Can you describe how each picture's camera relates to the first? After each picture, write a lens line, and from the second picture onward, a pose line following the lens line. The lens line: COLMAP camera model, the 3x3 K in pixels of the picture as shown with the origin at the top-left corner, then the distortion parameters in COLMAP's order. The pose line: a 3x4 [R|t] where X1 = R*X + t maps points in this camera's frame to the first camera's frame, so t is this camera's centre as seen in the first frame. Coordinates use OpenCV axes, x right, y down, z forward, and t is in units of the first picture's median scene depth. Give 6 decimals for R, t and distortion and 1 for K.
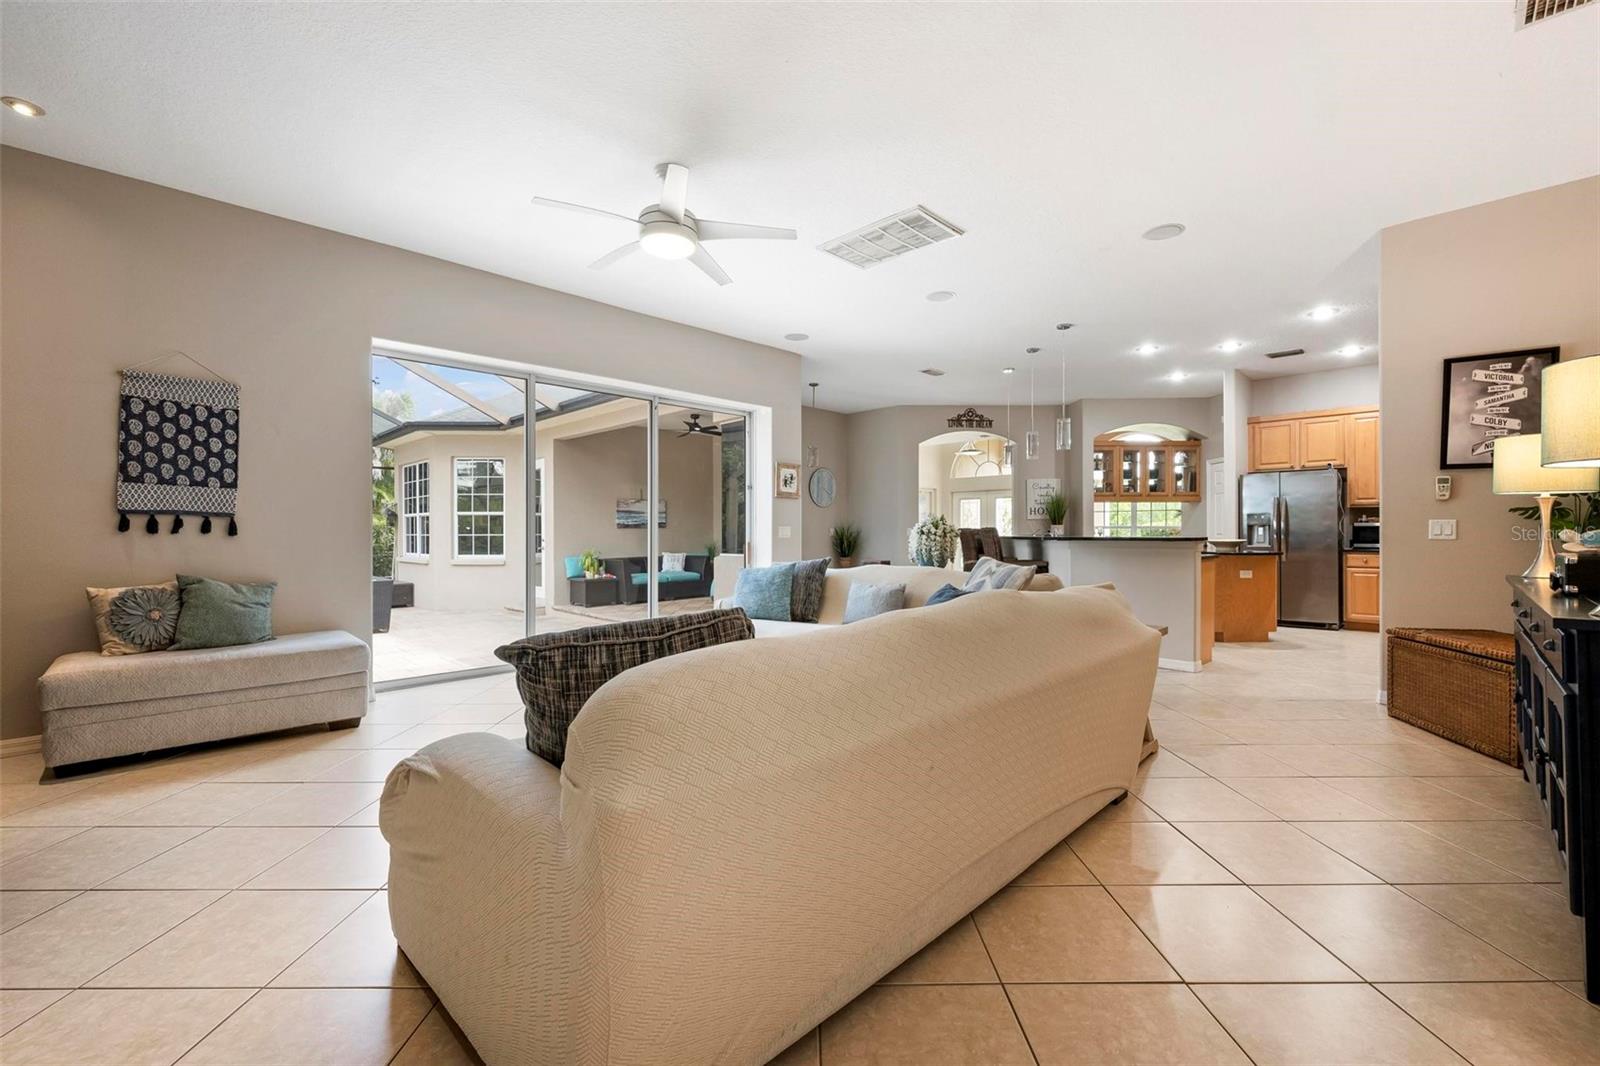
lens RADIAL K [[669.9, 0, 800.0], [0, 669.9, 533.0], [0, 0, 1]] dist [0.000415, -0.000081]
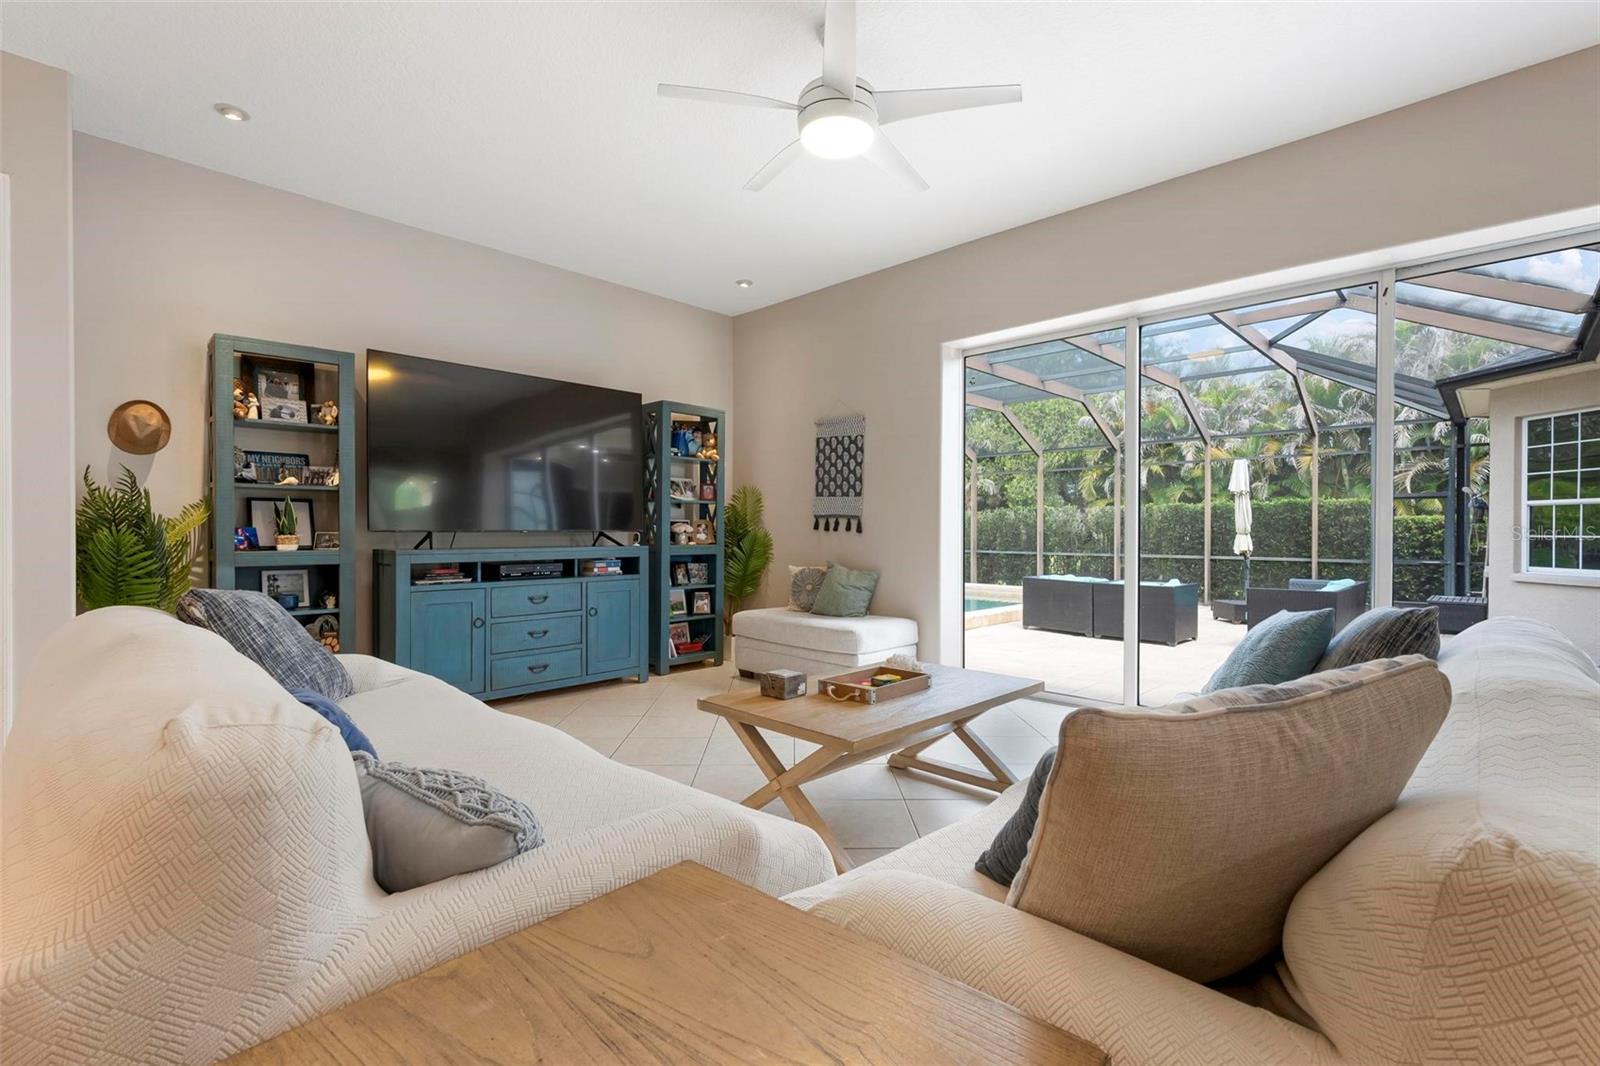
lens RADIAL K [[707.7, 0, 784.7], [0, 707.7, 534.6], [0, 0, 1]] dist [-0.002461, -0.000026]
pose [[0.000238, 0.007431, -0.999972, 0.518232], [-0.004028, 0.999964, 0.007430, -0.002490], [0.999992, 0.004026, 0.000268, 0.857217]]
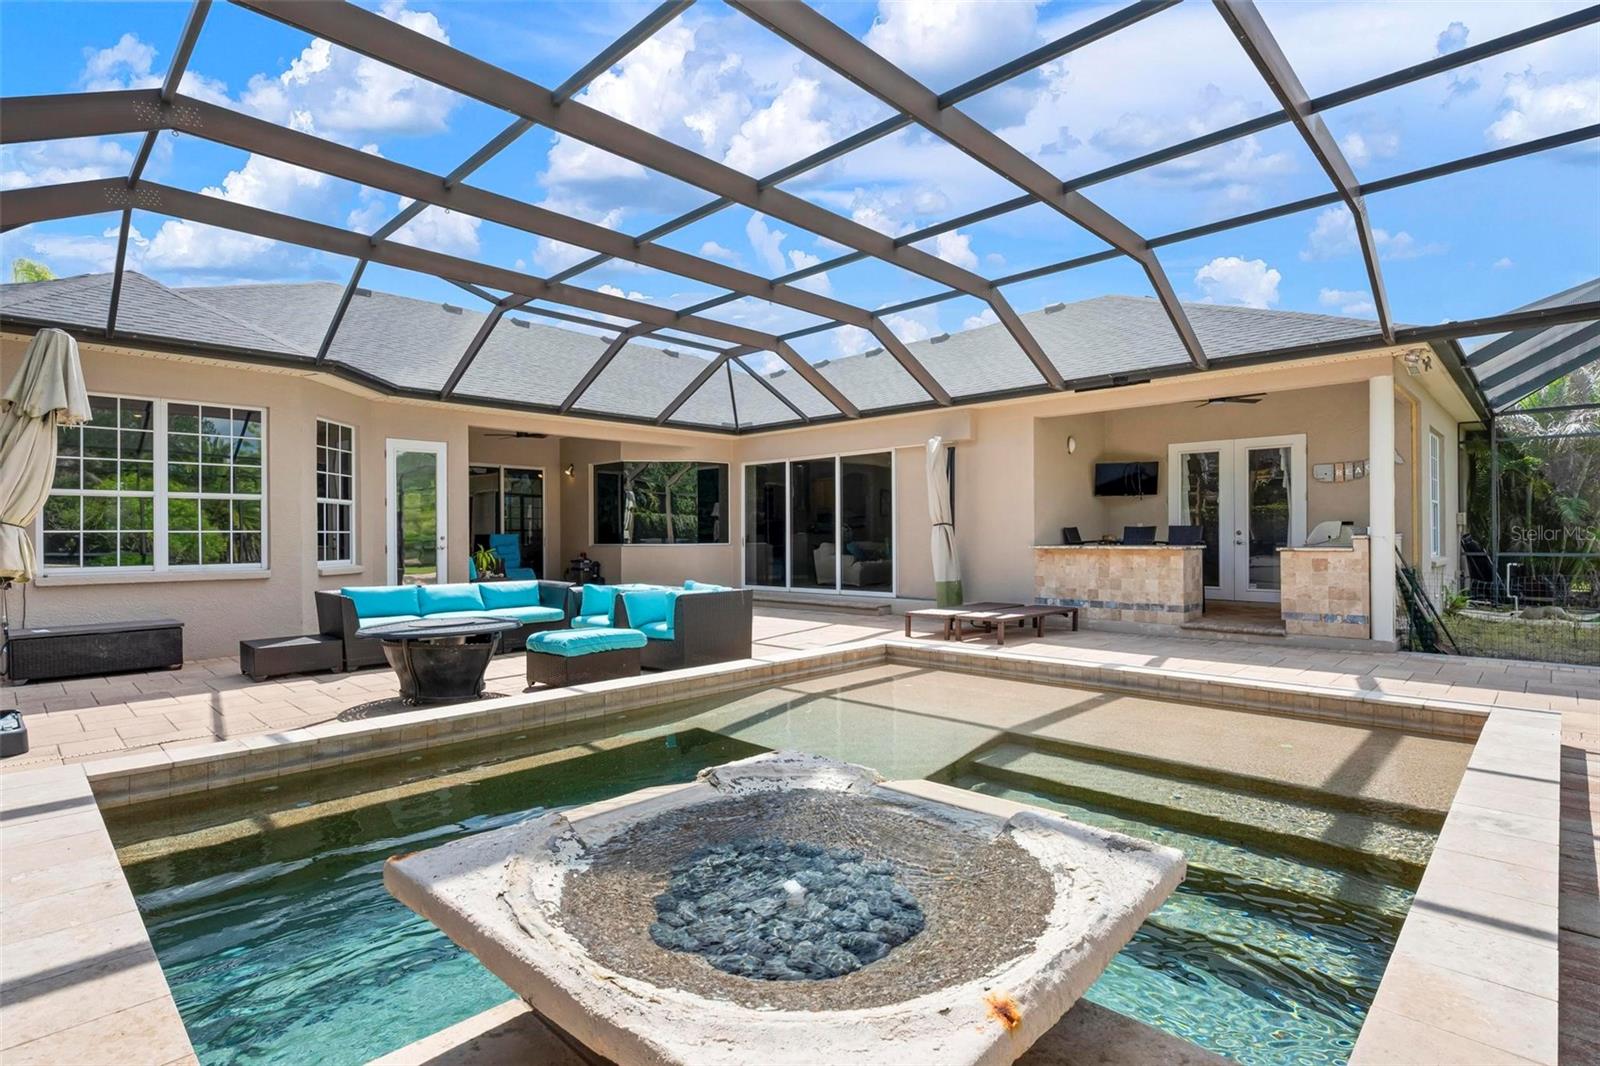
lens RADIAL K [[786.4, 0, 807.1], [0, 786.4, 531.2], [0, 0, 1]] dist [-0.000690, 0.000131]
pose [[-0.016837, 0.008243, 0.999824, -4.001599], [0.007068, 0.999942, -0.008125, 0.038055], [-0.999833, 0.006930, -0.016894, 1.611113]]
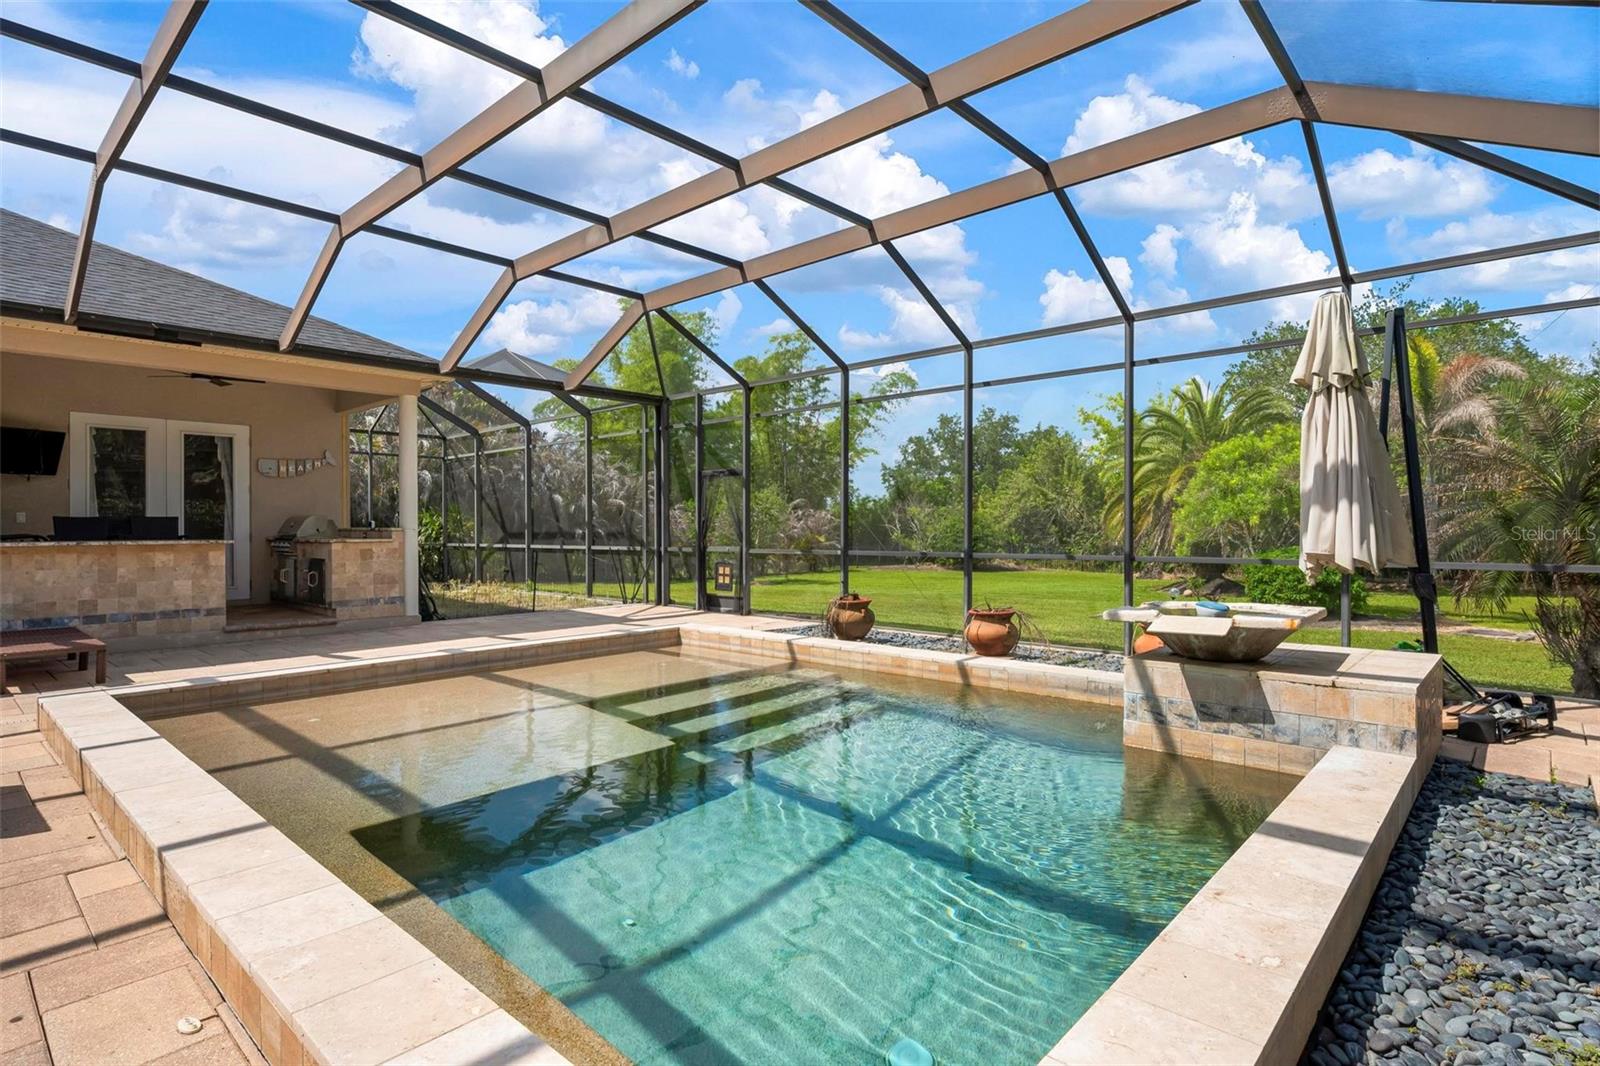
lens RADIAL K [[811.2, 0, 802.6], [0, 811.2, 530.2], [0, 0, 1]] dist [-0.002906, -0.000721]
pose [[-0.998651, 0.006902, -0.051459, -3.038835], [0.006749, 0.999972, 0.003152, 0.050788], [0.051480, 0.002801, -0.998670, 2.716852]]
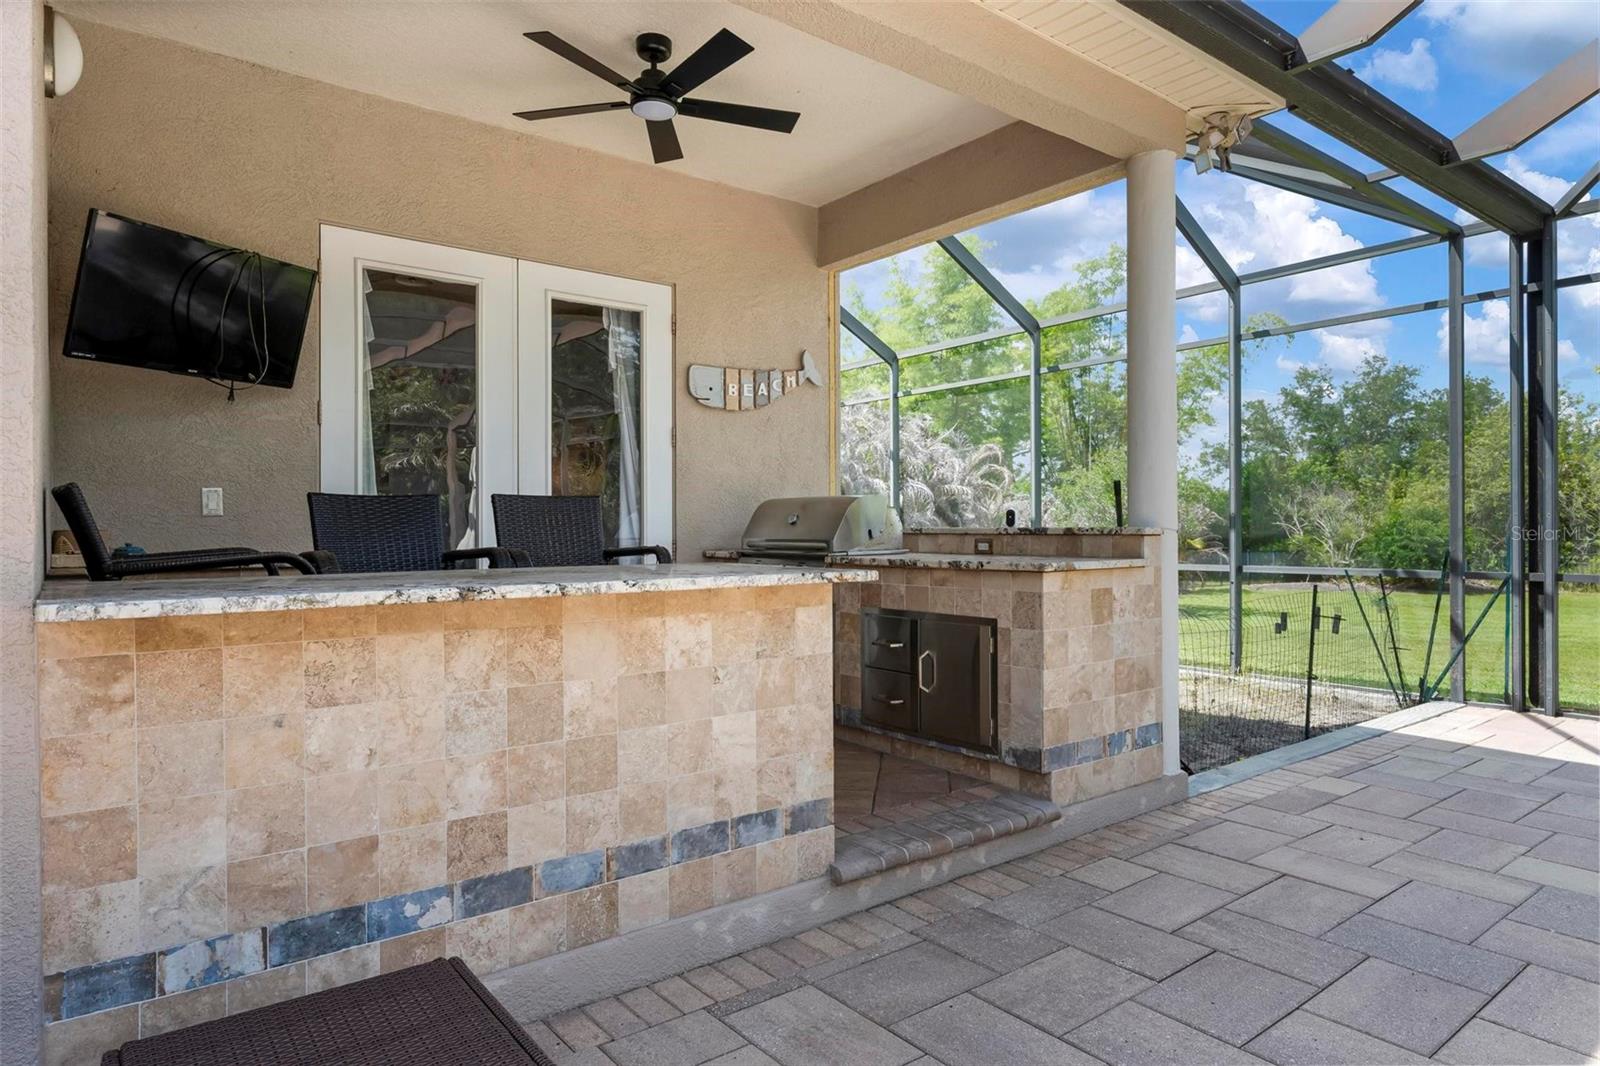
lens RADIAL K [[947.2, 0, 800.0], [0, 947.2, 533.0], [0, 0, 1]] dist [-0.000555, -0.001070]
pose [[-0.991540, 0.007805, 0.129570, -1.629206], [0.008382, 0.999957, 0.003912, 0.042455], [-0.129534, 0.004965, -0.991563, 1.158639]]
